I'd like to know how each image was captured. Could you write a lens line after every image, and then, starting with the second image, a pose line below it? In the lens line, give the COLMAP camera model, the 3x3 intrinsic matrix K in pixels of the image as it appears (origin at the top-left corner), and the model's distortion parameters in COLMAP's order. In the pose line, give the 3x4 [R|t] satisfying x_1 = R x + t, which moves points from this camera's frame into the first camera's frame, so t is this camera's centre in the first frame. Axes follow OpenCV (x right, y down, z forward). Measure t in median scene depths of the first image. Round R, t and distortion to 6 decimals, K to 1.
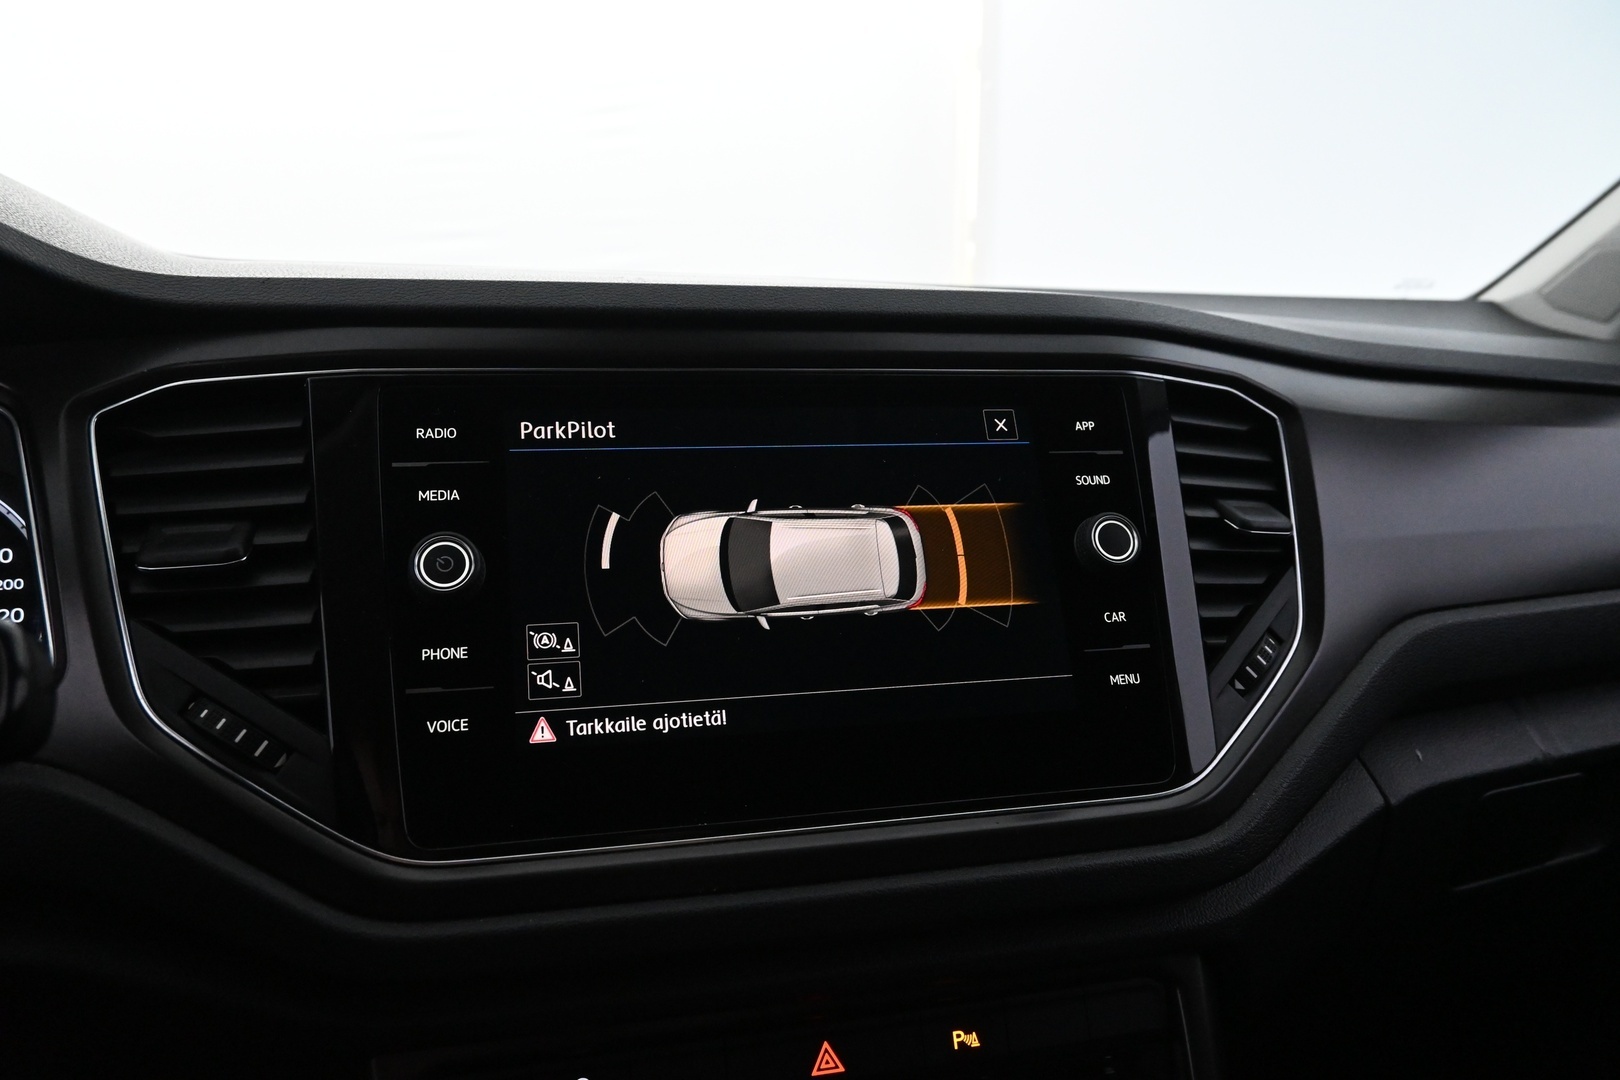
lens RADIAL K [[1106.6, 0, 810.0], [0, 1106.6, 540.0], [0, 0, 1]] dist [-0.006261, -0.003648]
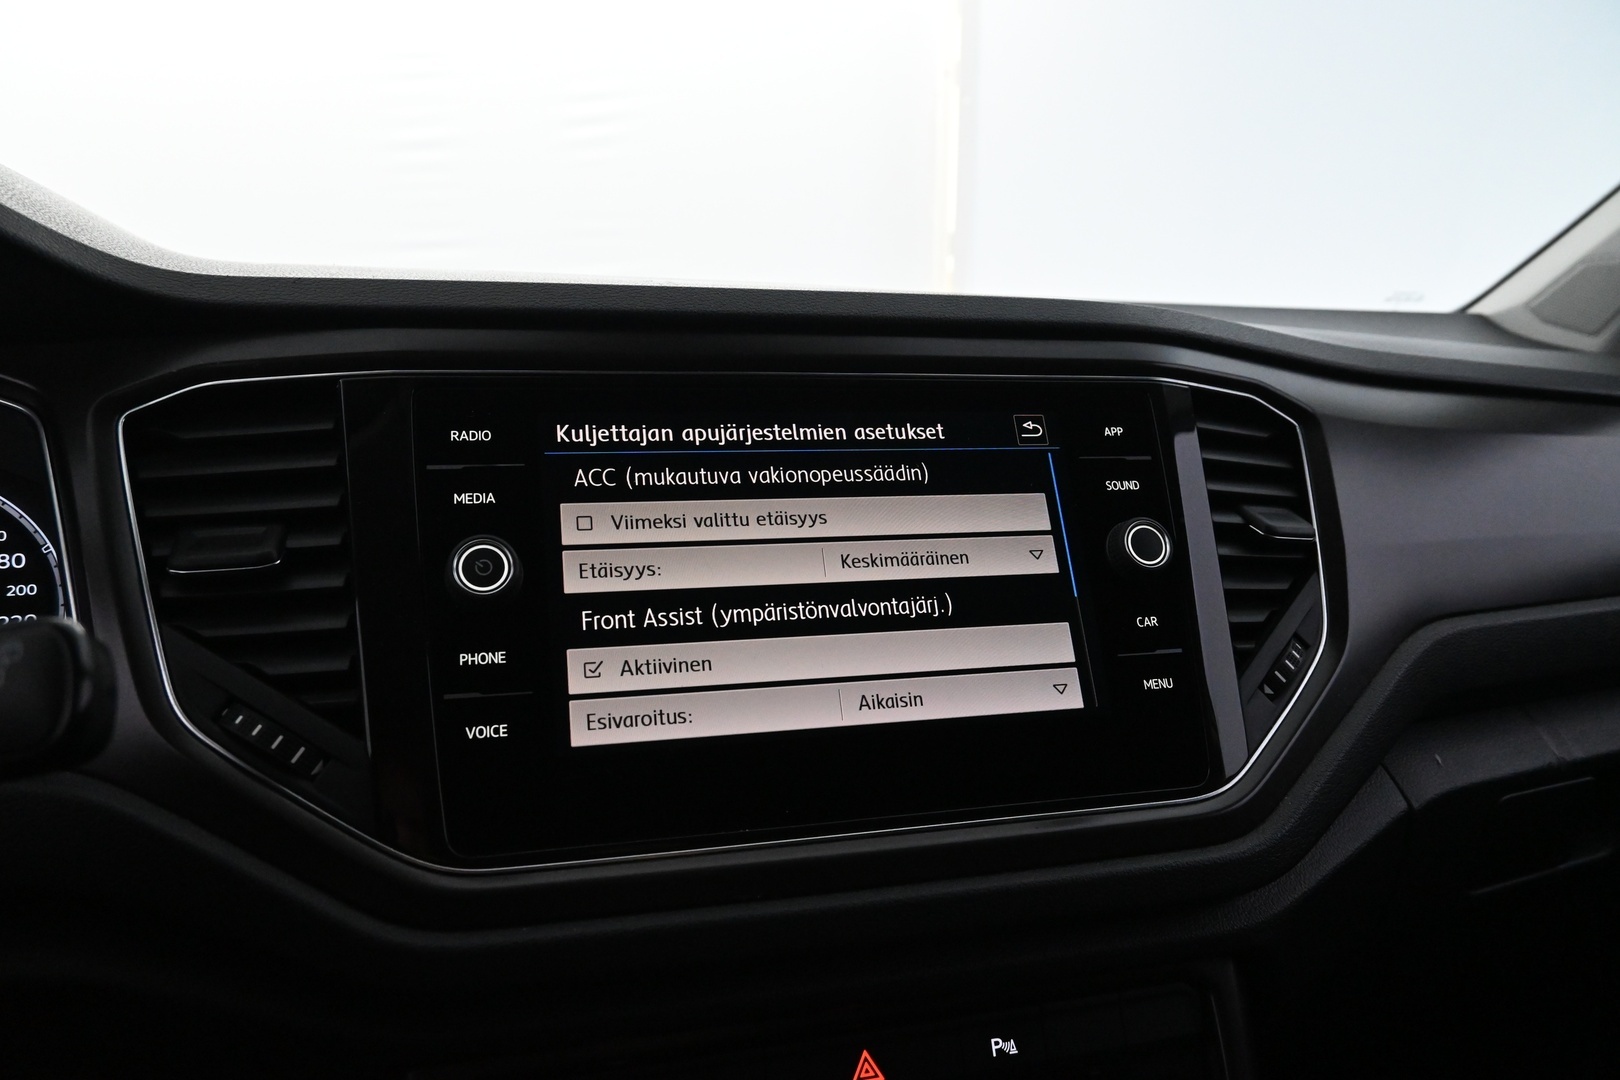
lens RADIAL K [[1106.6, 0, 810.0], [0, 1106.6, 540.0], [0, 0, 1]] dist [-0.006261, -0.003648]
pose [[0.999693, 0.000768, 0.024762, -0.055692], [-0.000495, 0.999939, -0.011031, 0.006935], [-0.024769, 0.011016, 0.999633, 0.005430]]
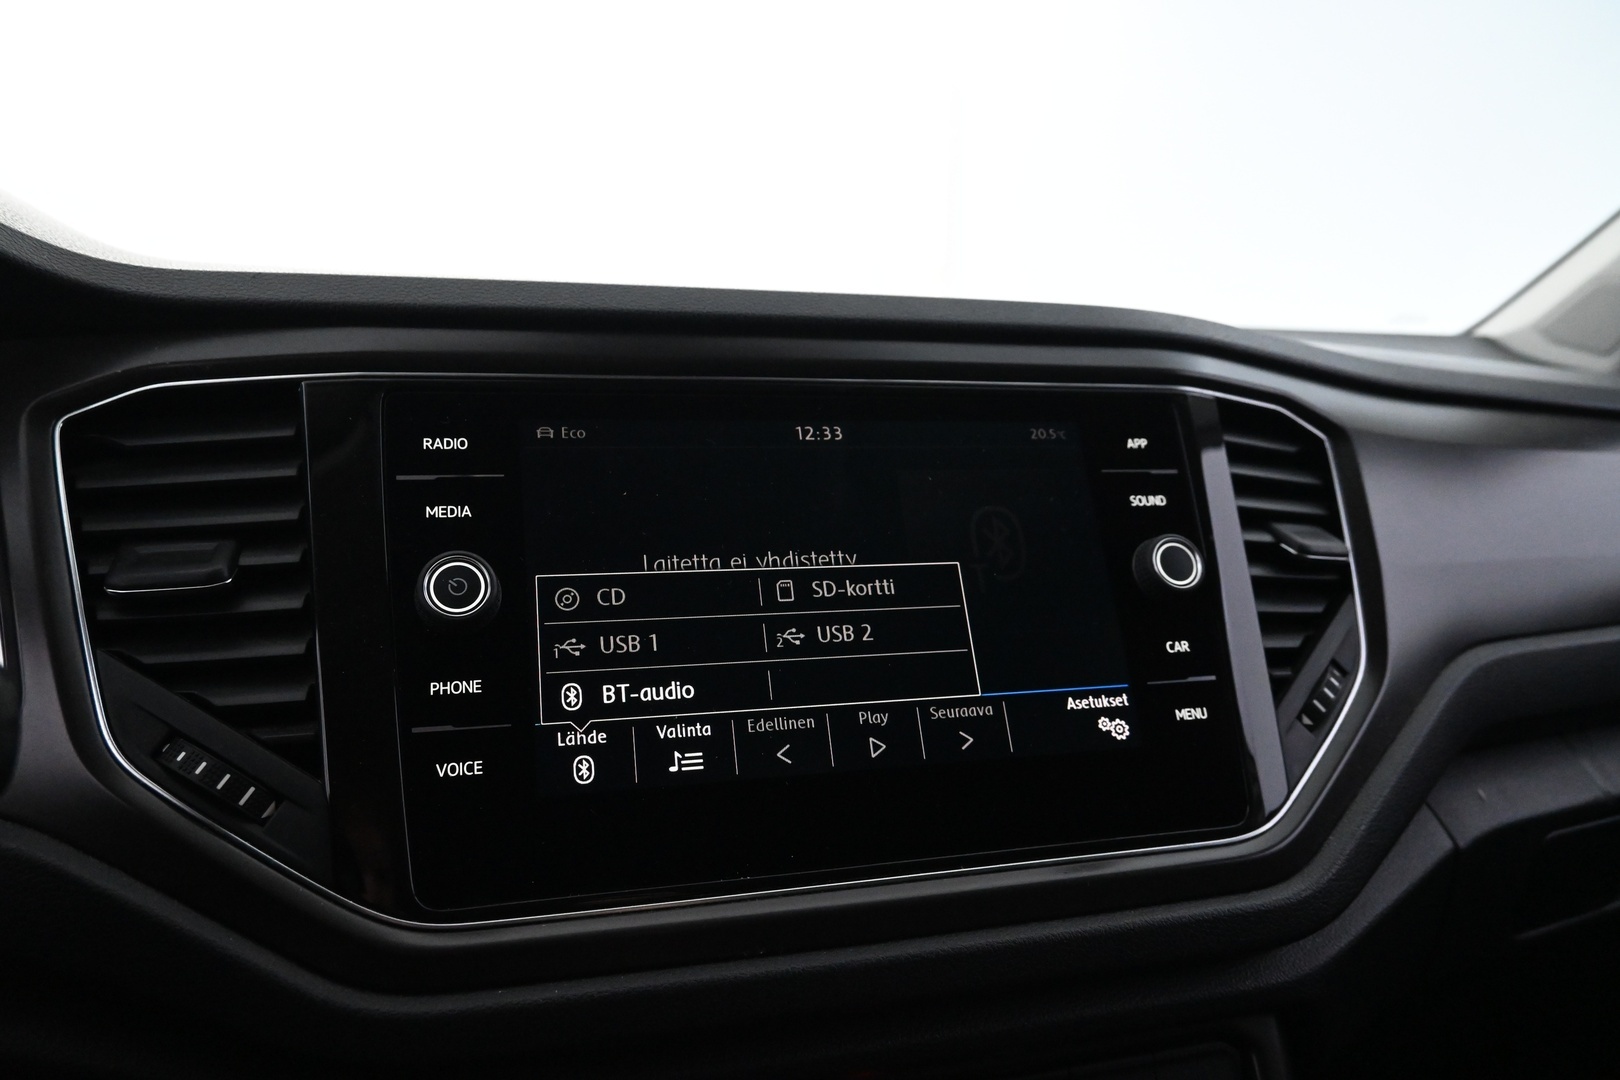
lens RADIAL K [[1106.6, 0, 810.0], [0, 1106.6, 540.0], [0, 0, 1]] dist [-0.006261, -0.003648]
pose [[0.999278, 0.000890, 0.037973, -0.069609], [0.000636, 0.999193, -0.040156, 0.017539], [-0.037978, 0.040151, 0.998472, 0.083125]]
